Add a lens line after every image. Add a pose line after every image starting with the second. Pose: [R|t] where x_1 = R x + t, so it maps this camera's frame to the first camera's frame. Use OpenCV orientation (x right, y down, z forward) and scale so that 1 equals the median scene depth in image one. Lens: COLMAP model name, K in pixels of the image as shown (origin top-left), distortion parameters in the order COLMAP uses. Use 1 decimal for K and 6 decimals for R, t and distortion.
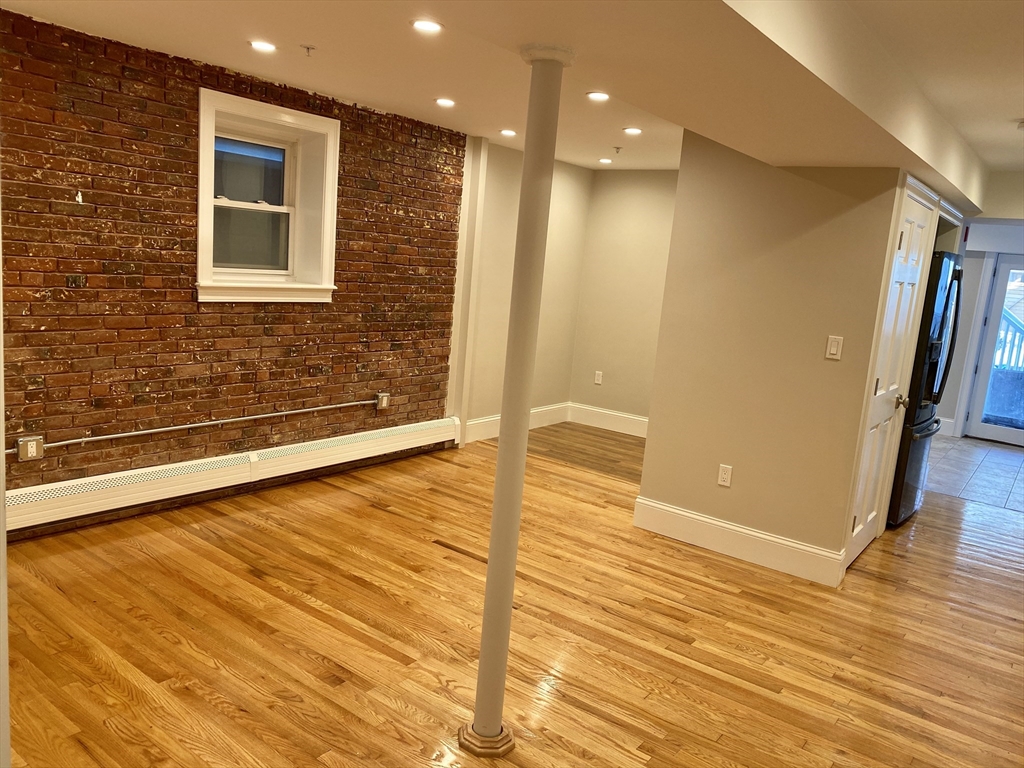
lens RADIAL K [[783.6, 0, 510.7], [0, 783.6, 385.8], [0, 0, 1]] dist [0.026254, -0.001098]
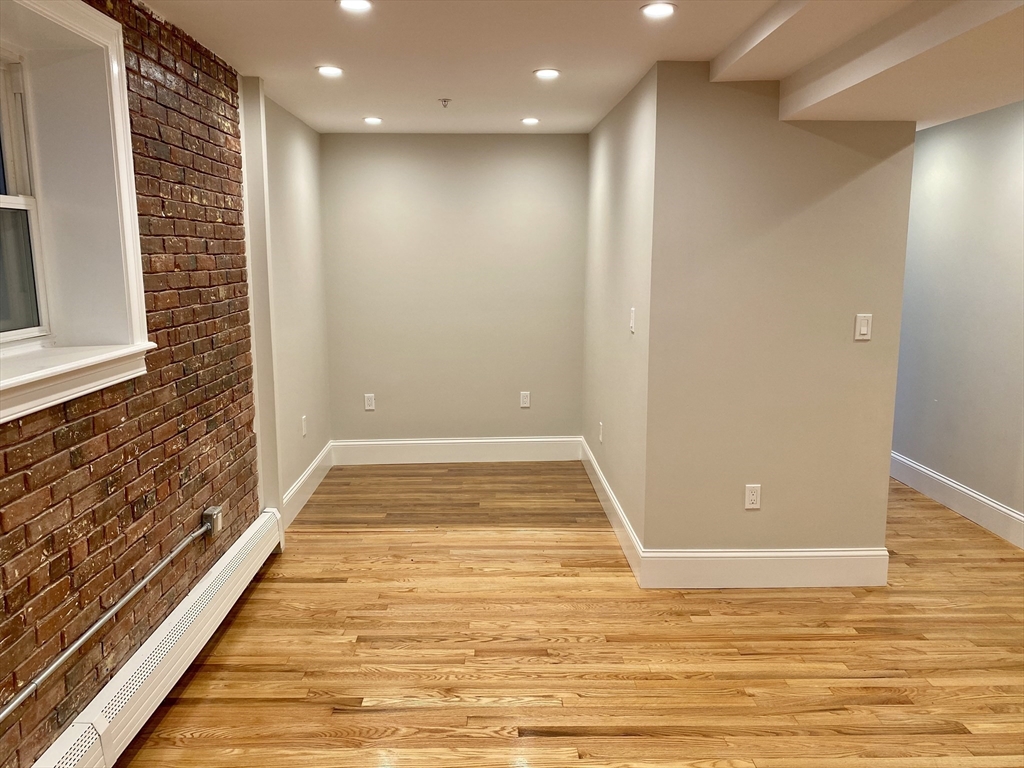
lens RADIAL K [[786.1, 0, 512.0], [0, 786.1, 384.0], [0, 0, 1]] dist [0.011485, -0.005217]
pose [[0.782231, -0.185267, 0.594803, -0.424831], [0.169809, 0.982013, 0.082556, -0.122047], [-0.599400, 0.036425, 0.799621, 0.514017]]
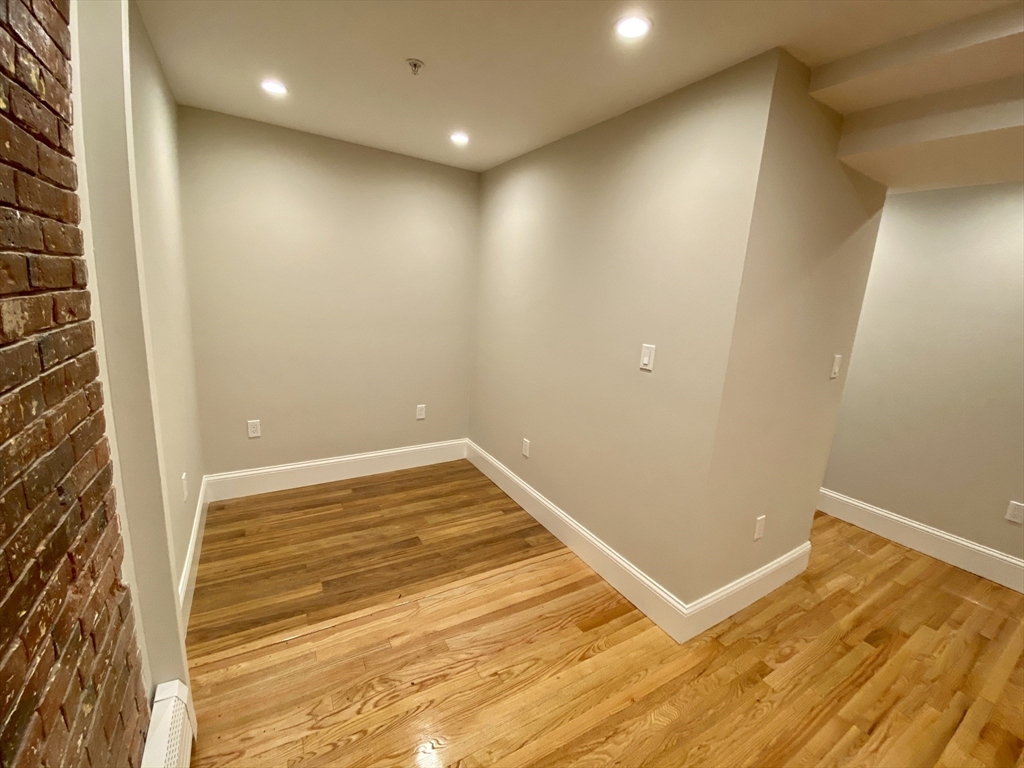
lens RADIAL K [[417.0, 0, 509.6], [0, 417.0, 381.4], [0, 0, 1]] dist [0.009351, -0.015862]
pose [[0.383861, -0.246363, 0.889919, -0.220874], [0.118518, 0.968925, 0.217113, -0.188502], [-0.915753, 0.022131, 0.401131, 1.132688]]
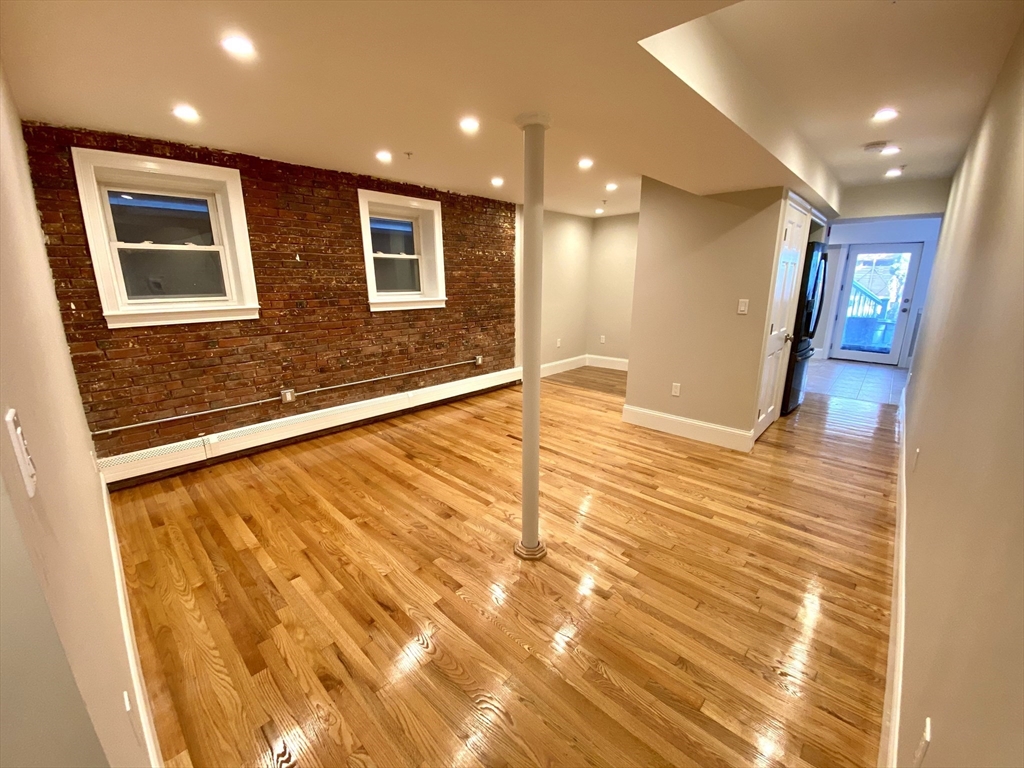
lens RADIAL K [[411.2, 0, 510.8], [0, 411.2, 383.3], [0, 0, 1]] dist [0.050697, -0.041728]
pose [[0.989637, -0.059768, -0.130559, 0.040680], [0.069502, 0.995029, 0.071315, 0.013249], [0.125648, -0.079650, 0.988872, 0.080312]]
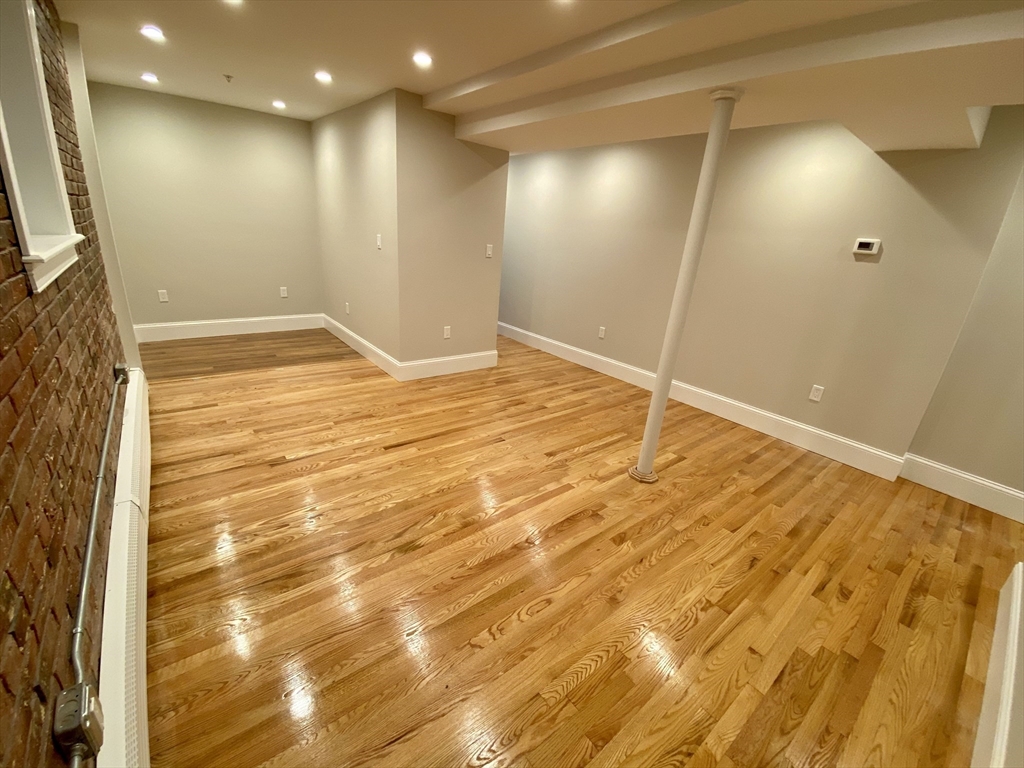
lens RADIAL K [[411.2, 0, 510.8], [0, 411.2, 383.3], [0, 0, 1]] dist [0.050697, -0.041728]
pose [[0.250292, -0.392216, 0.885167, -0.598552], [0.101754, 0.919861, 0.378817, -0.125703], [-0.962808, -0.004745, 0.270143, 0.646818]]
